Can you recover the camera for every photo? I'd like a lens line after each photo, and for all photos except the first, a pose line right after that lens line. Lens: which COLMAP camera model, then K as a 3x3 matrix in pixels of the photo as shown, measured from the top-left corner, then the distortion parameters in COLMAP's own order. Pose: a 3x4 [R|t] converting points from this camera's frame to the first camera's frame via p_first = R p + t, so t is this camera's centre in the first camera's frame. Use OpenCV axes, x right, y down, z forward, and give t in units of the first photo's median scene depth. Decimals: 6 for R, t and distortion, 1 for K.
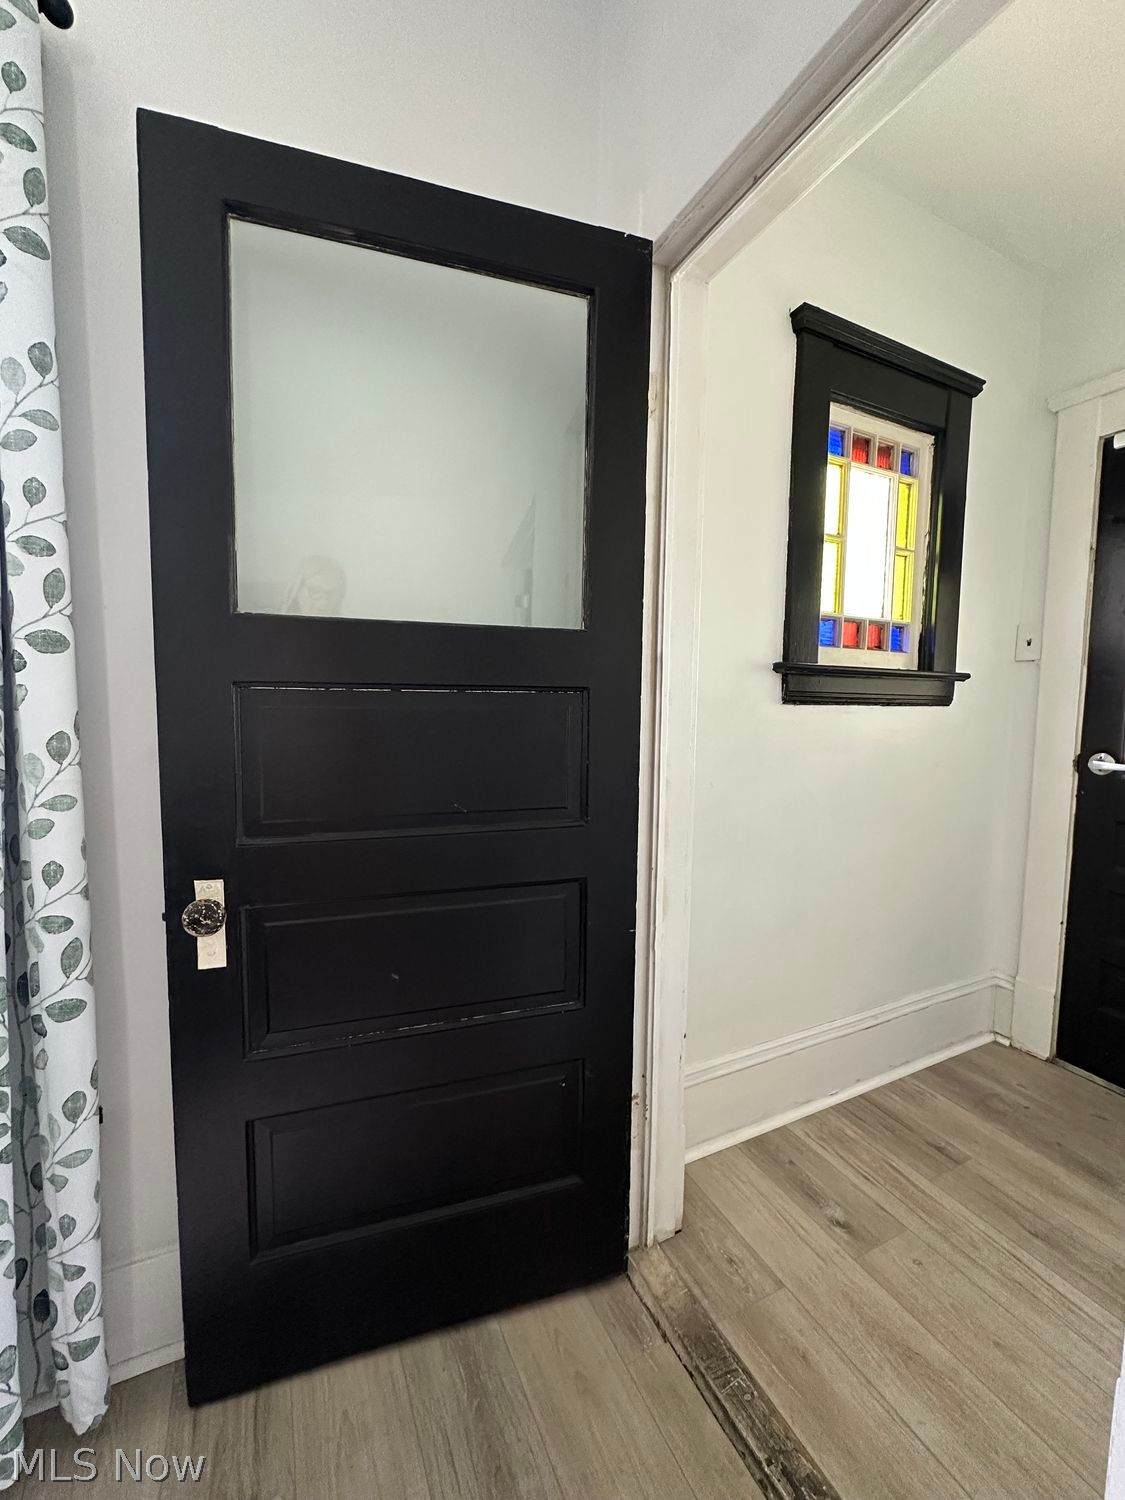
lens RADIAL K [[606.5, 0, 559.6], [0, 606.5, 743.1], [0, 0, 1]] dist [-0.007688, 0.001099]
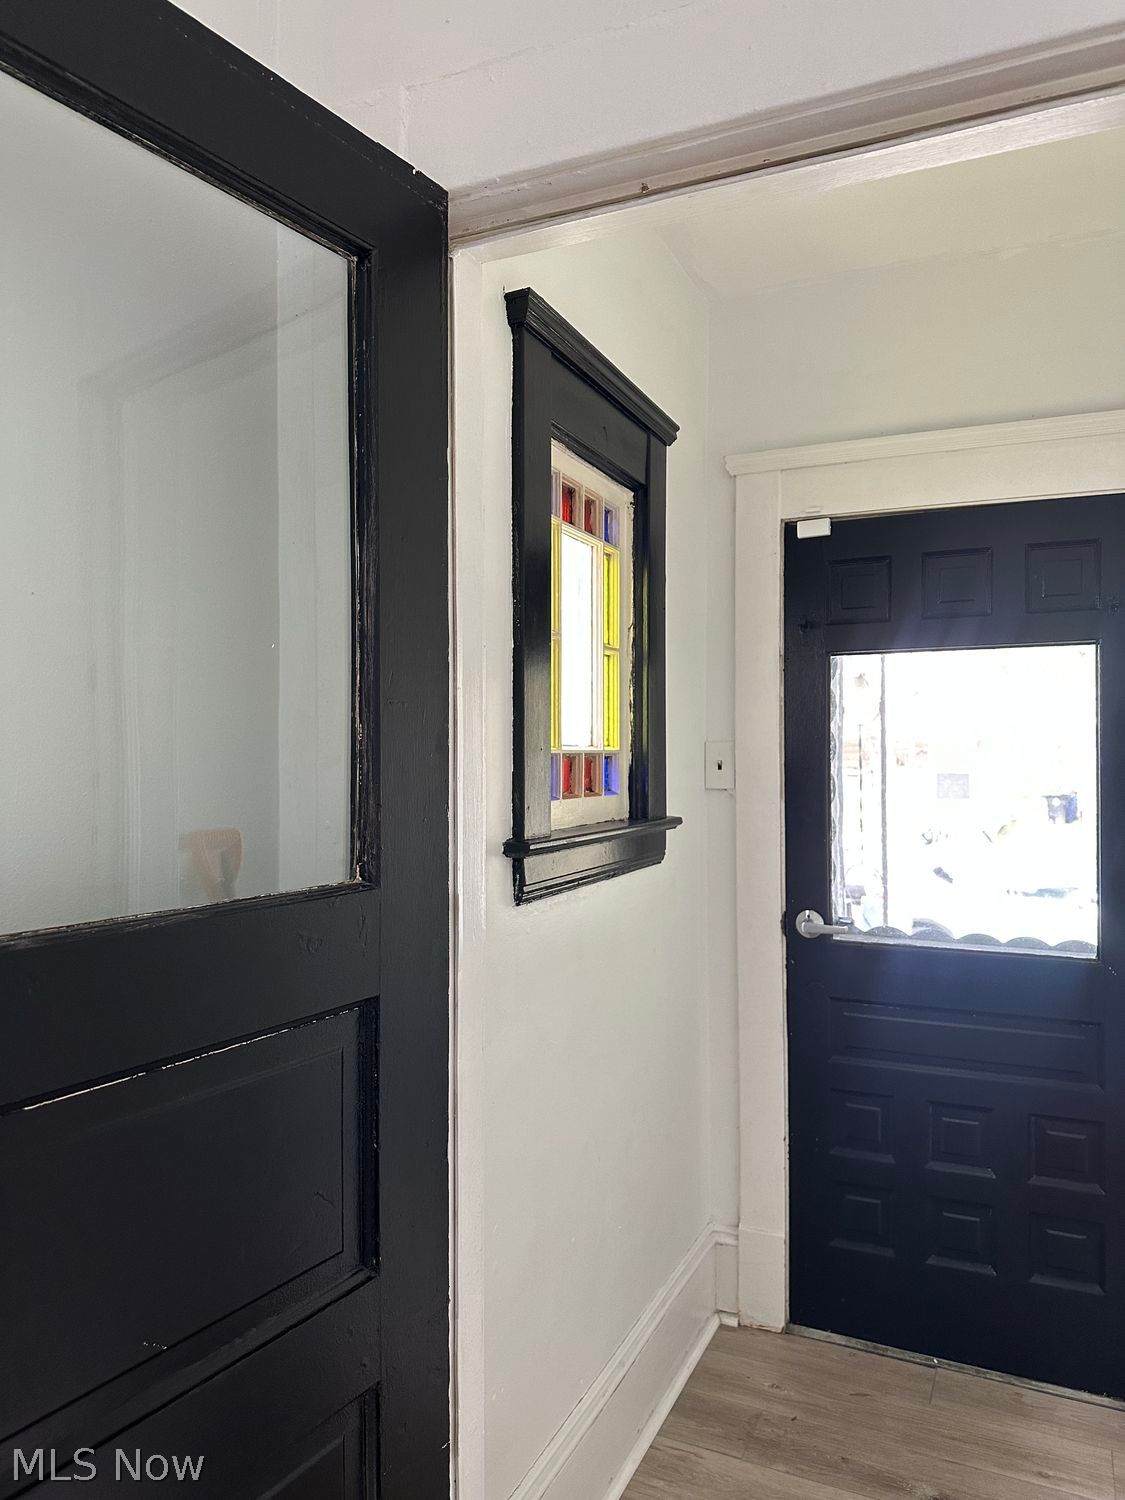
lens RADIAL K [[1047.6, 0, 549.9], [0, 1047.6, 746.9], [0, 0, 1]] dist [0.051772, -0.059211]
pose [[0.781886, -0.011612, 0.623314, -0.233051], [0.060442, 0.996528, -0.057254, -0.142286], [-0.620485, 0.082440, 0.779873, 0.116650]]
